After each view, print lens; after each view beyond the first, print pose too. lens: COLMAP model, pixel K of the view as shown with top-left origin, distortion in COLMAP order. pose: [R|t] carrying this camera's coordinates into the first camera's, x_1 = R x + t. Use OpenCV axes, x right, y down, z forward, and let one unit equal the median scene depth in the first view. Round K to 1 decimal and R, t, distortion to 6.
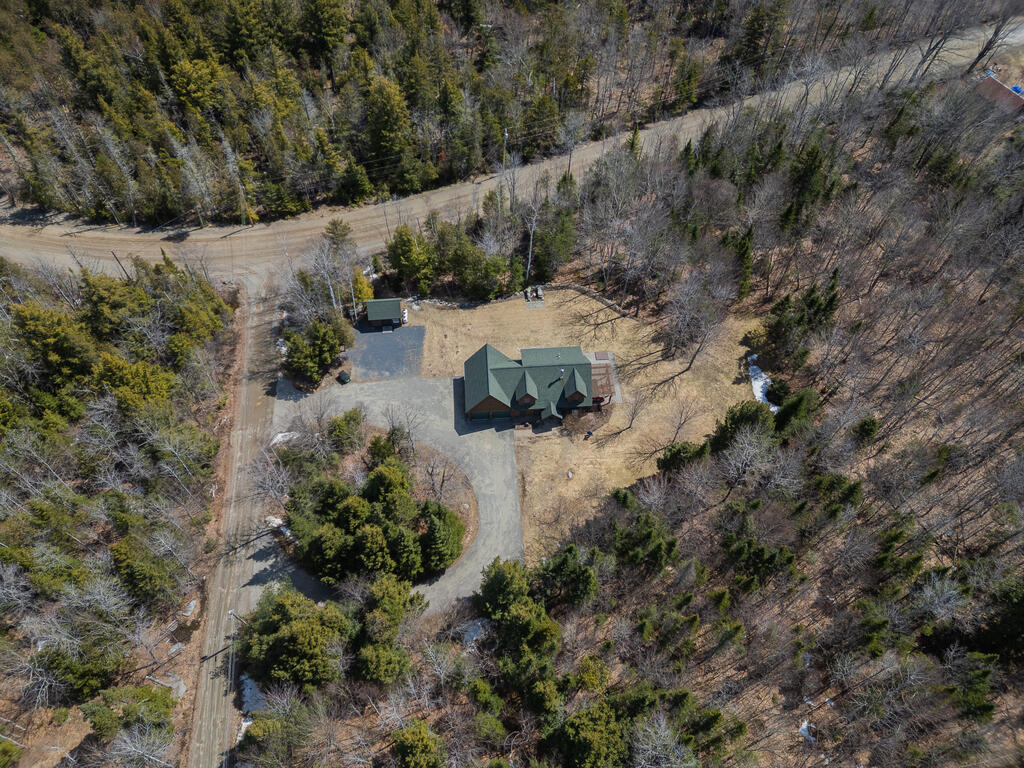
lens RADIAL K [[707.7, 0, 520.8], [0, 707.7, 384.6], [0, 0, 1]] dist [0.066344, -0.058394]
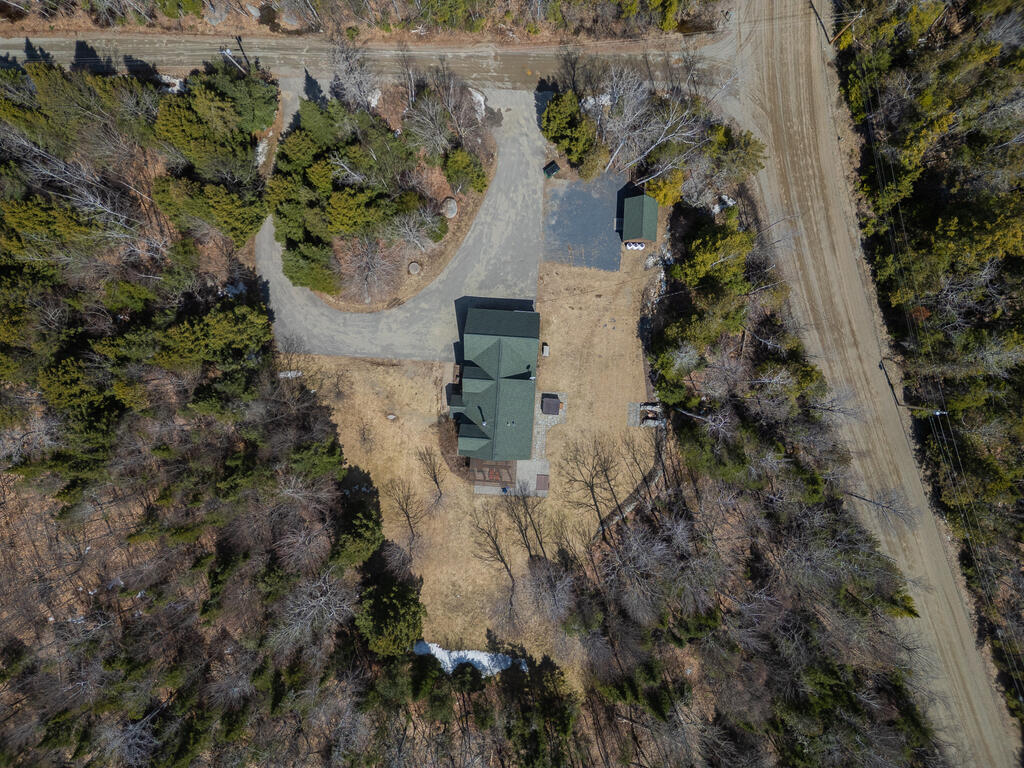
lens RADIAL K [[707.7, 0, 512.9], [0, 707.7, 385.9], [0, 0, 1]] dist [0.066344, -0.058394]
pose [[-0.133891, 0.990995, 0.001590, 0.006946], [-0.824535, -0.112290, 0.554557, -0.444340], [0.549741, 0.072939, 0.832144, 0.282714]]
